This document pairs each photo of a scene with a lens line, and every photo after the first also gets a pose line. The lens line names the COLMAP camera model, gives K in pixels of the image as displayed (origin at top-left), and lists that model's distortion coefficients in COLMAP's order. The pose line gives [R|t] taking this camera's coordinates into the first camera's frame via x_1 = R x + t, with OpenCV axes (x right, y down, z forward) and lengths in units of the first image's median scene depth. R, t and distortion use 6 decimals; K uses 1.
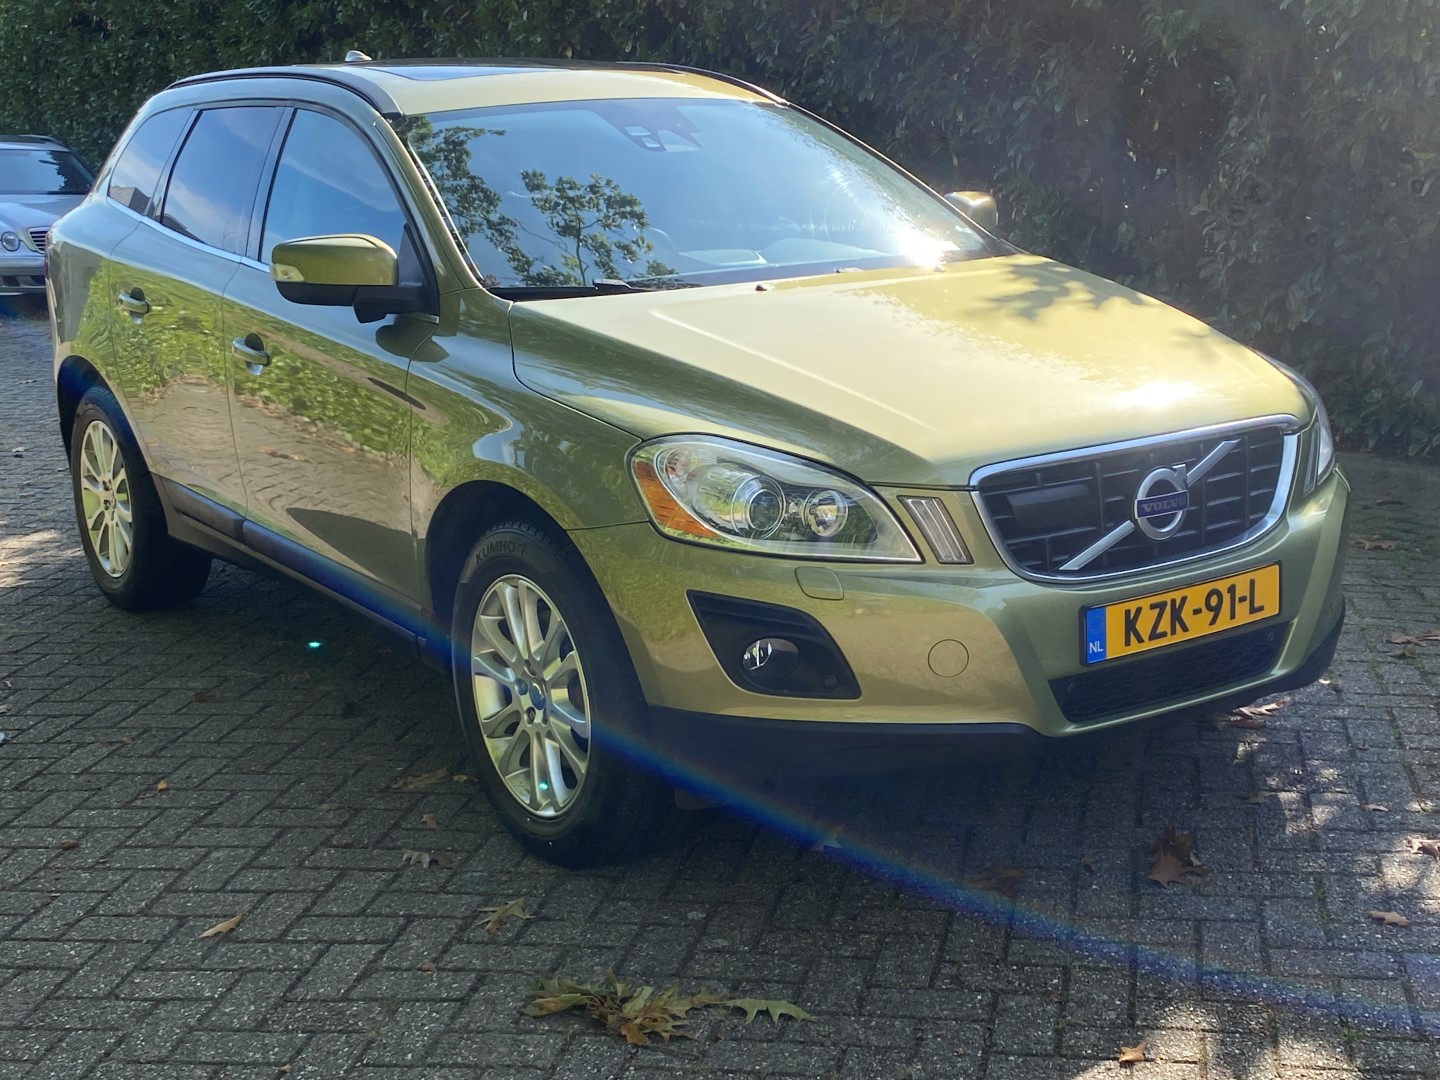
lens RADIAL K [[2005.3, 0, 720.0], [0, 2005.3, 540.0], [0, 0, 1]] dist [0.212725, -0.725365]
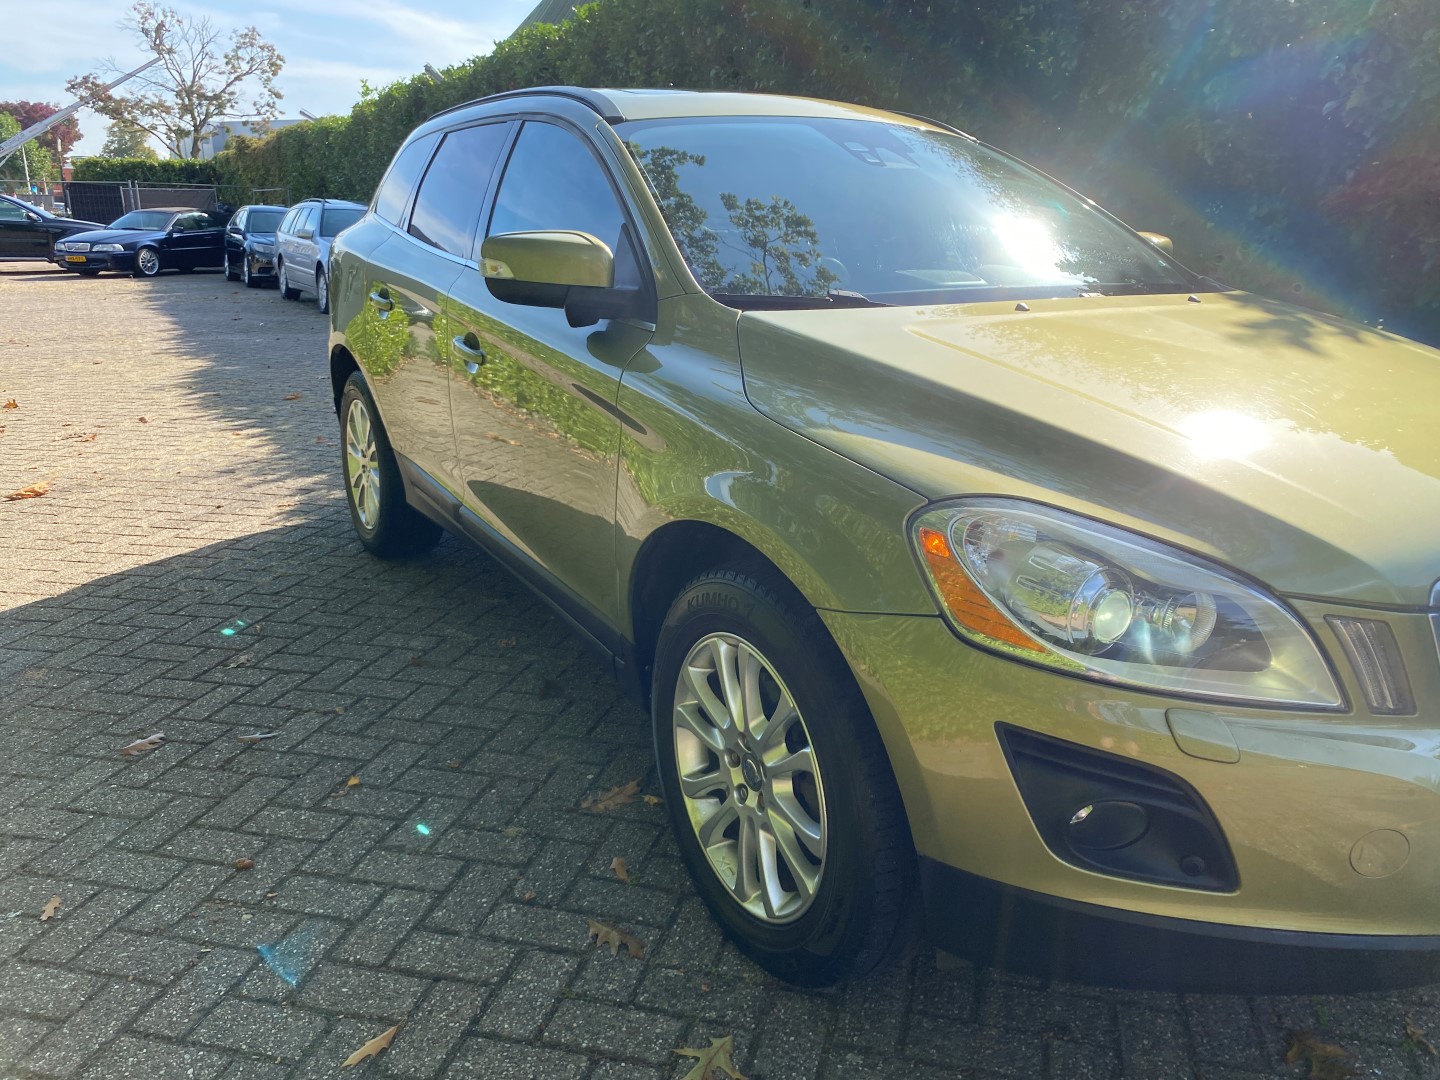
lens RADIAL K [[1095.6, 0, 731.4], [0, 1095.6, 534.2], [0, 0, 1]] dist [0.013416, -0.006755]
pose [[0.997776, 0.058554, -0.031854, -0.082868], [-0.056244, 0.996020, 0.069143, -0.051386], [0.035776, -0.067197, 0.997098, 0.494627]]
